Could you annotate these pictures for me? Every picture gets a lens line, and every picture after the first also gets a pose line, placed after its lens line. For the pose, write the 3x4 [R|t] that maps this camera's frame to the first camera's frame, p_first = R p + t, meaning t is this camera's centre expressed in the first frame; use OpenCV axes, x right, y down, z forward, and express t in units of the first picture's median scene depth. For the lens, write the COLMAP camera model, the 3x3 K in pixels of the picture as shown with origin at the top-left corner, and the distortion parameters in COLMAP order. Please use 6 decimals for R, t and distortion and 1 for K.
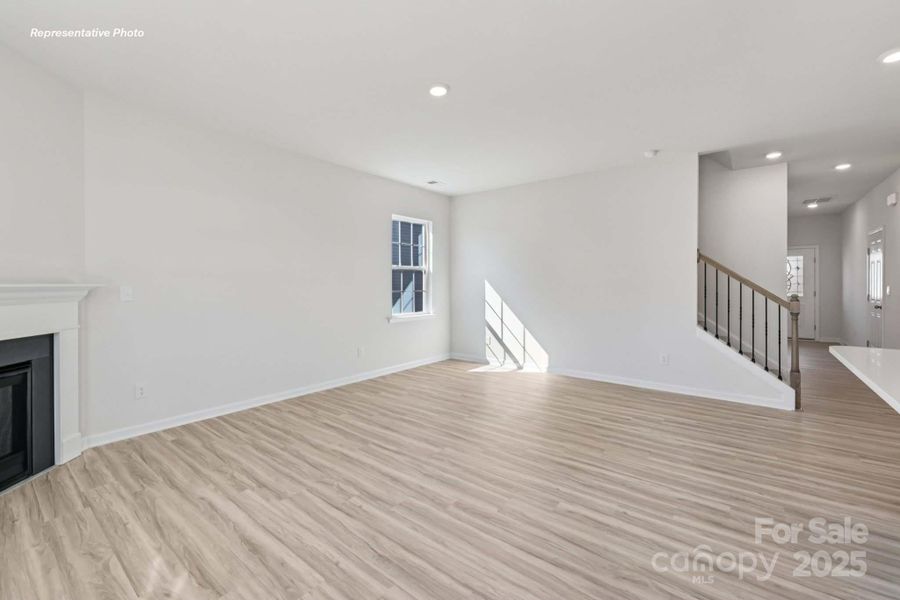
lens RADIAL K [[381.7, 0, 443.9], [0, 381.7, 285.5], [0, 0, 1]] dist [-0.001908, 0.000042]
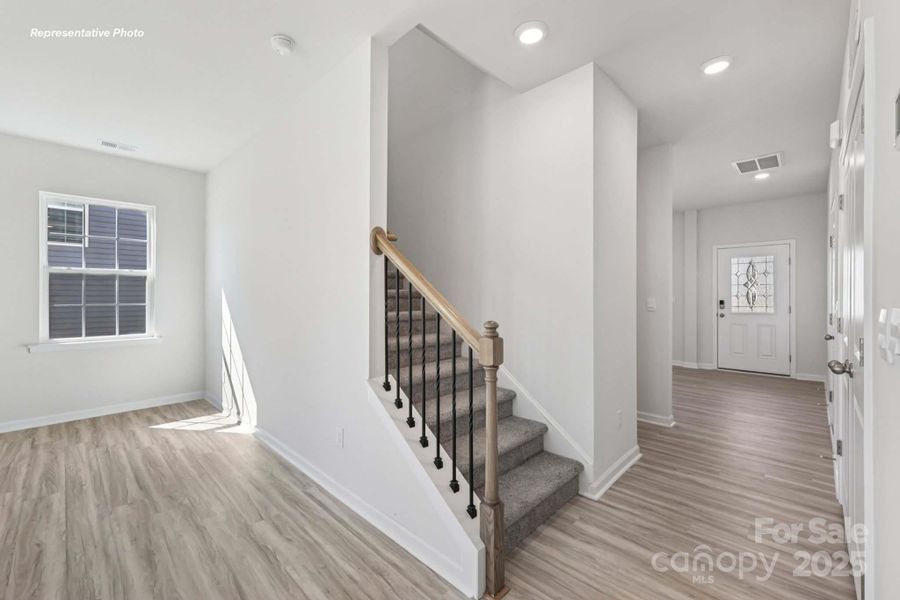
lens RADIAL K [[375.8, 0, 448.8], [0, 375.8, 292.6], [0, 0, 1]] dist [-0.001408, -0.000190]
pose [[0.995725, 0.001123, -0.092362, 0.910258], [-0.001978, 0.999956, -0.009160, -0.005003], [0.092347, 0.009303, 0.995683, 0.573833]]
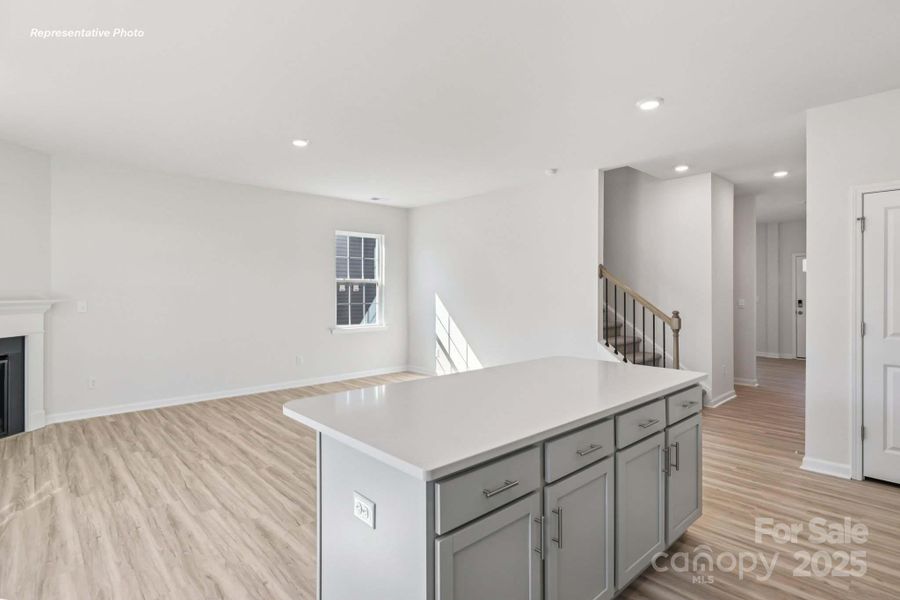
lens RADIAL K [[456.8, 0, 448.0], [0, 456.8, 288.3], [0, 0, 1]] dist [-0.000145, 0.000268]
pose [[0.988683, 0.000530, -0.150016, 0.506481], [-0.001934, 0.999956, -0.009209, -0.023865], [0.150004, 0.009395, 0.988641, -0.280071]]
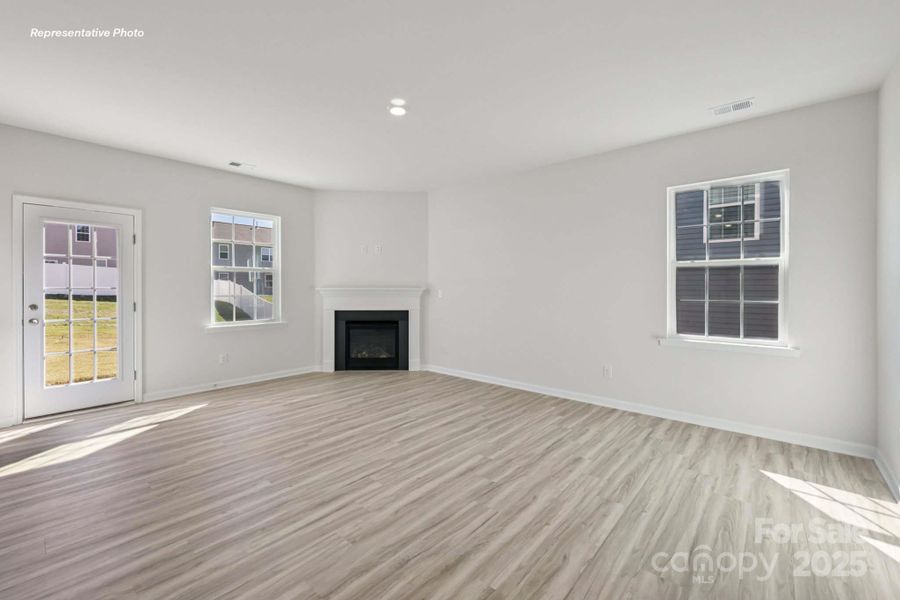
lens RADIAL K [[381.7, 0, 443.9], [0, 381.7, 285.5], [0, 0, 1]] dist [-0.001908, 0.000042]
pose [[-0.043122, -0.005911, -0.999052, 0.802001], [-0.007733, 0.999955, -0.005583, -0.005362], [0.999040, 0.007485, -0.043165, 0.885354]]
